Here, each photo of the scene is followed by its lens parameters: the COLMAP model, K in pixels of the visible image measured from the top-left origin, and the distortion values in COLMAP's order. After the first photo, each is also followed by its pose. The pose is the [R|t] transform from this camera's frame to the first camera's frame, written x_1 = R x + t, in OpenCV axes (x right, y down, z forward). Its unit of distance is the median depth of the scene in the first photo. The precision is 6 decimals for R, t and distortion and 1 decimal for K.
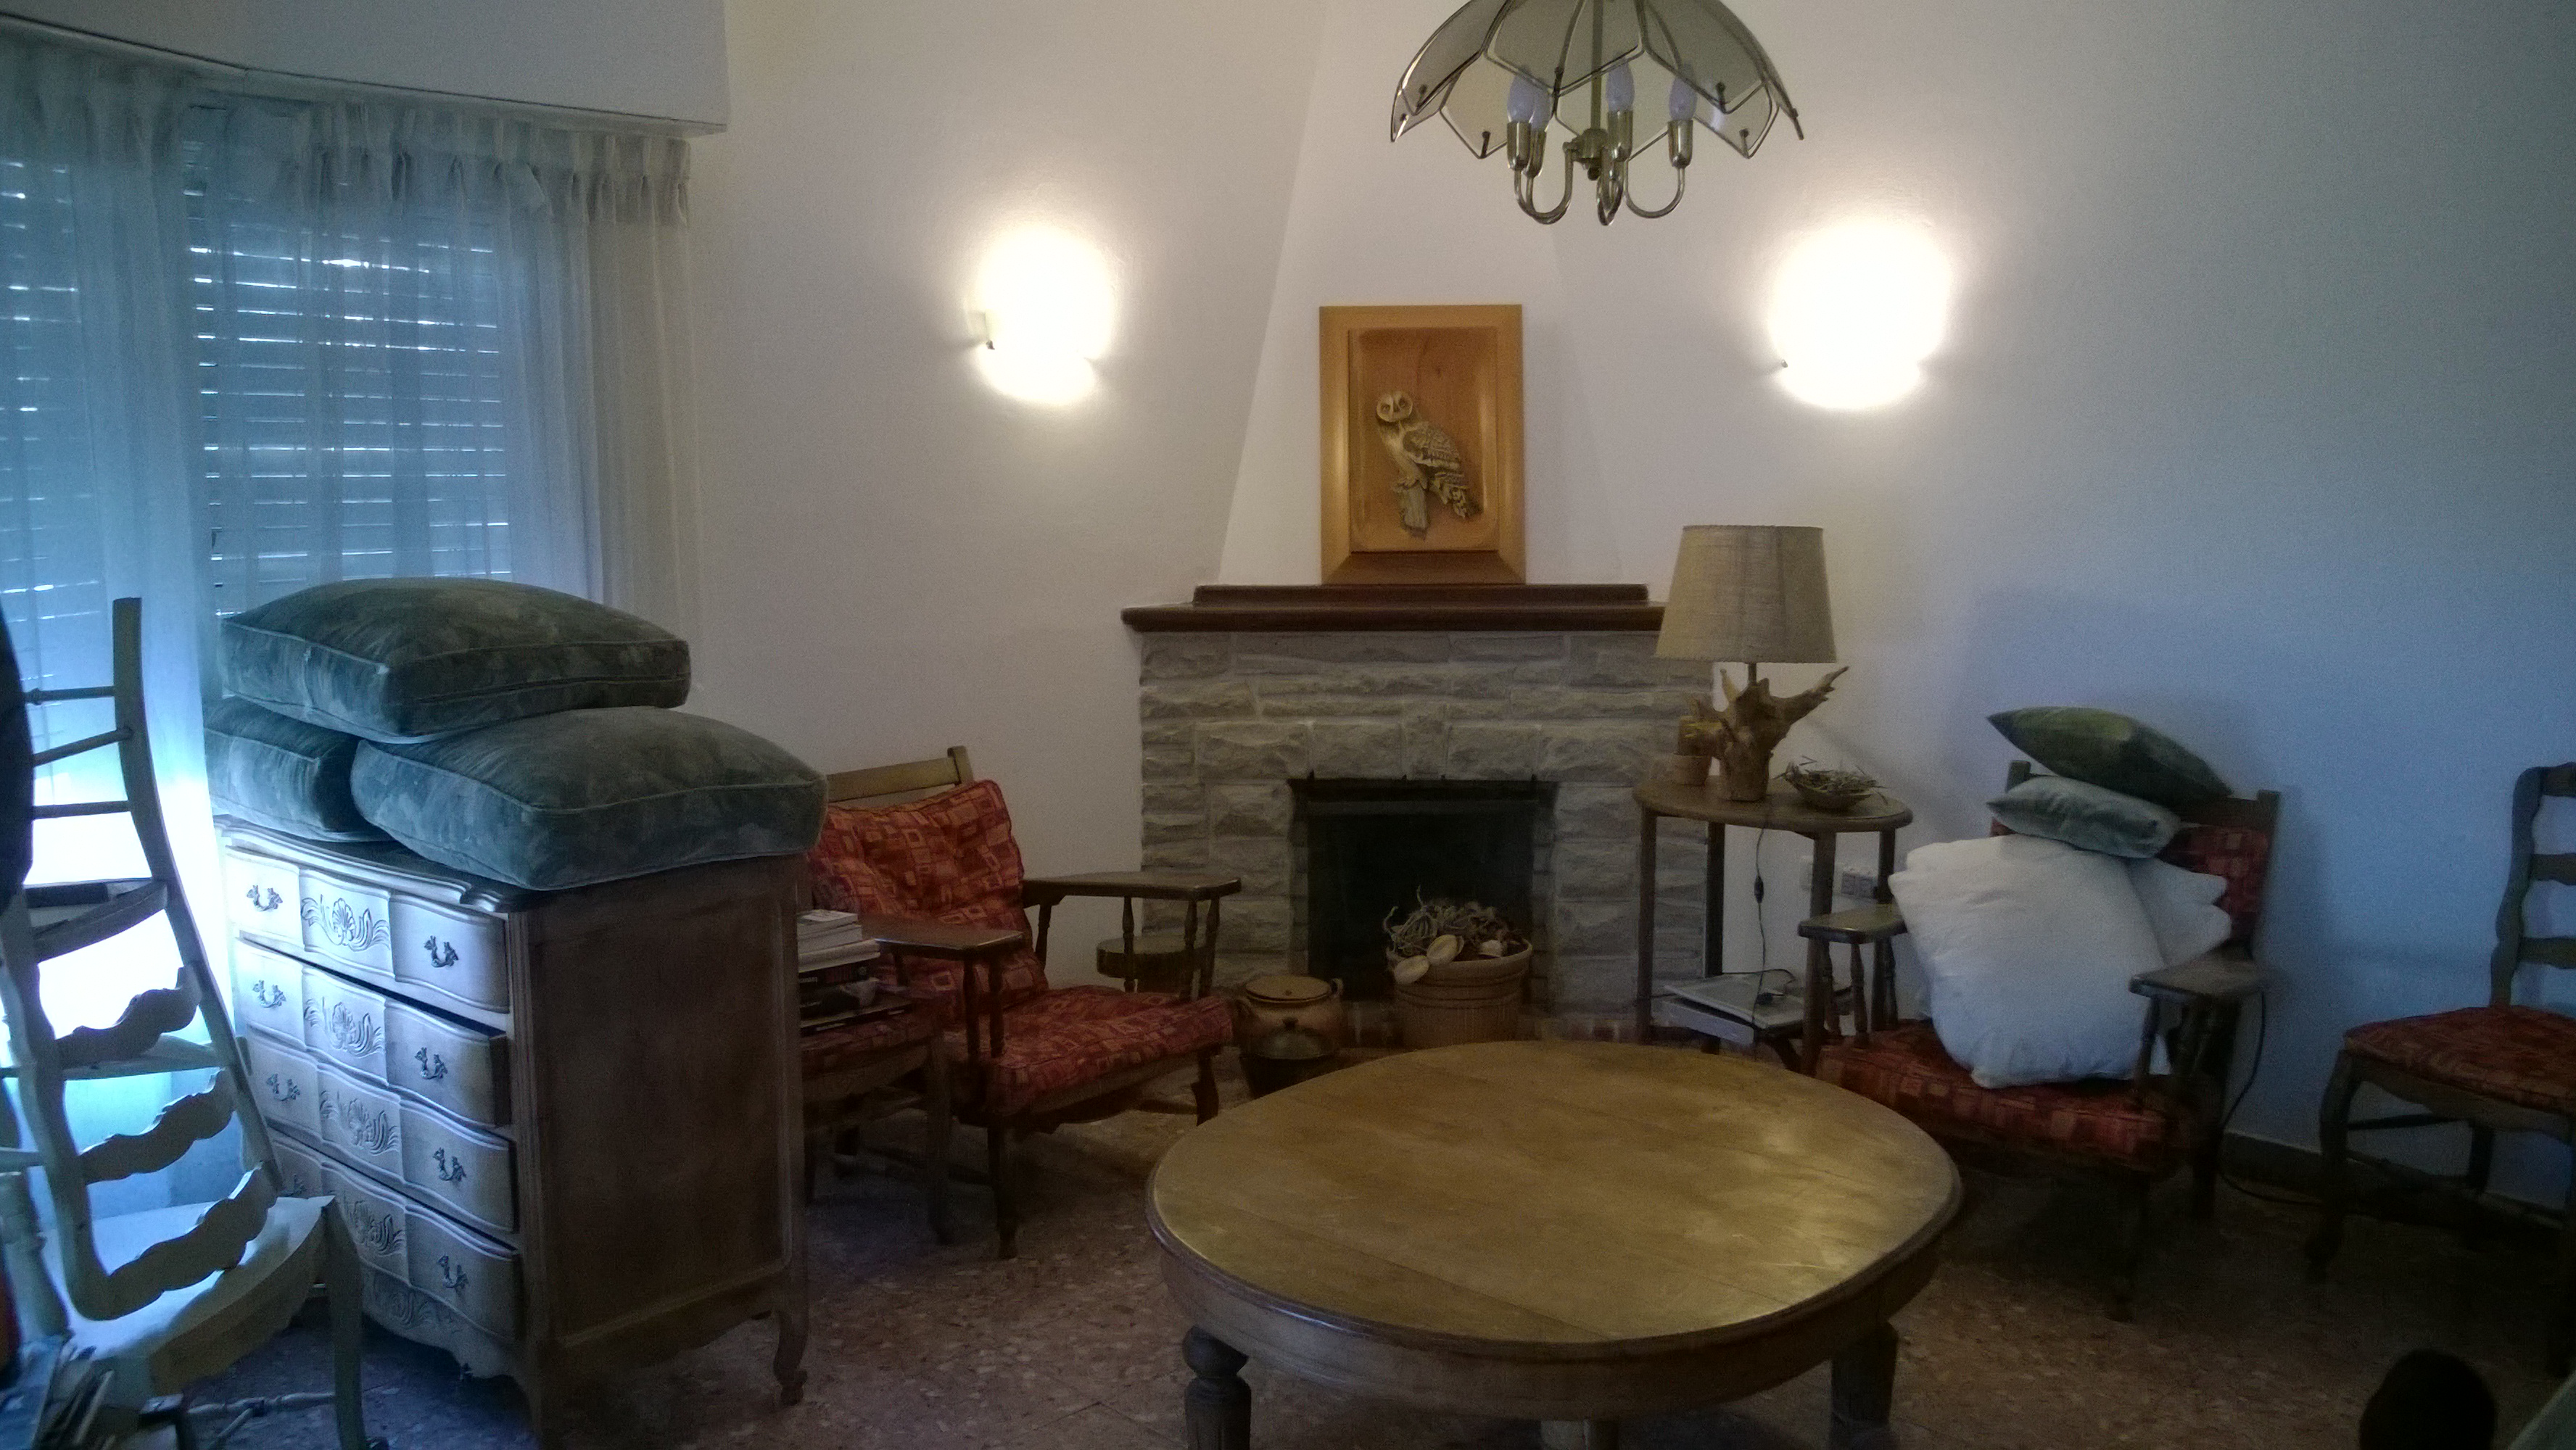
lens RADIAL K [[1984.7, 0, 1253.4], [0, 1984.7, 735.5], [0, 0, 1]] dist [-0.008116, -0.006118]
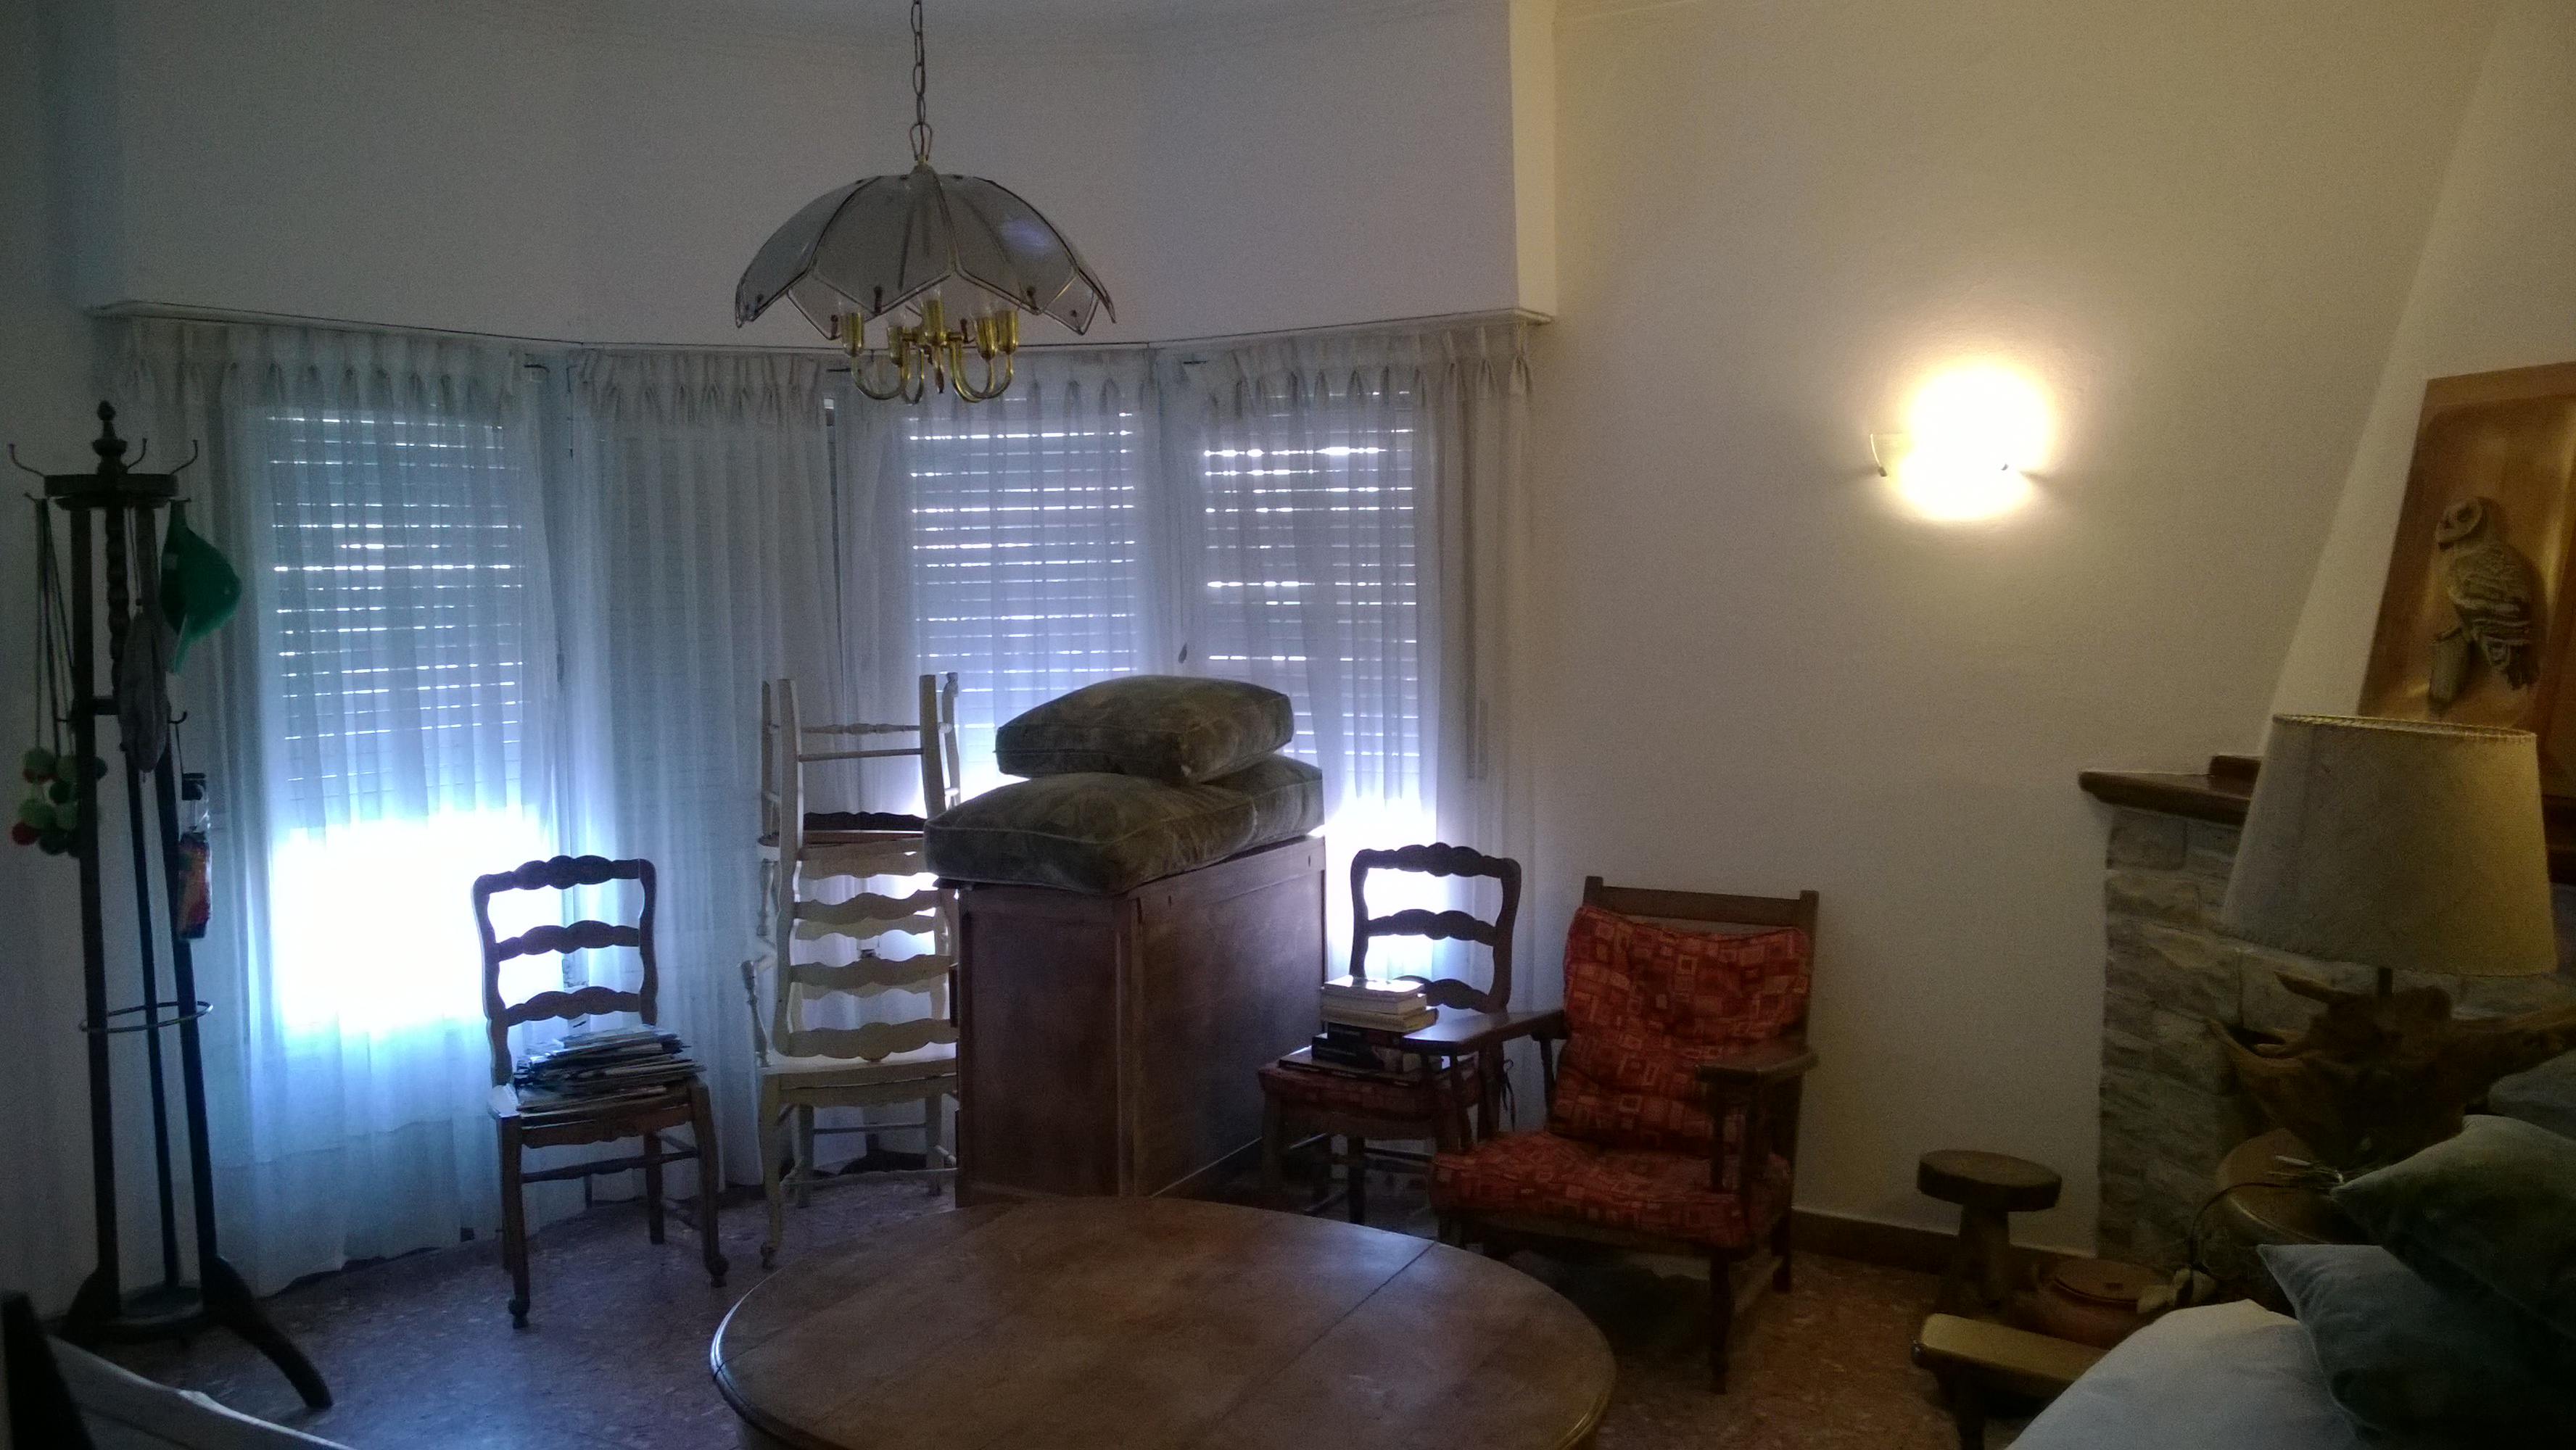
lens RADIAL K [[1906.7, 0, 1288.0], [0, 1906.7, 725.0], [0, 0, 1]] dist [-0.005749, -0.002500]
pose [[0.263934, 0.075894, -0.961550, 0.675022], [-0.129750, 0.990632, 0.042574, -0.081654], [0.955774, 0.113524, 0.271309, 0.508306]]
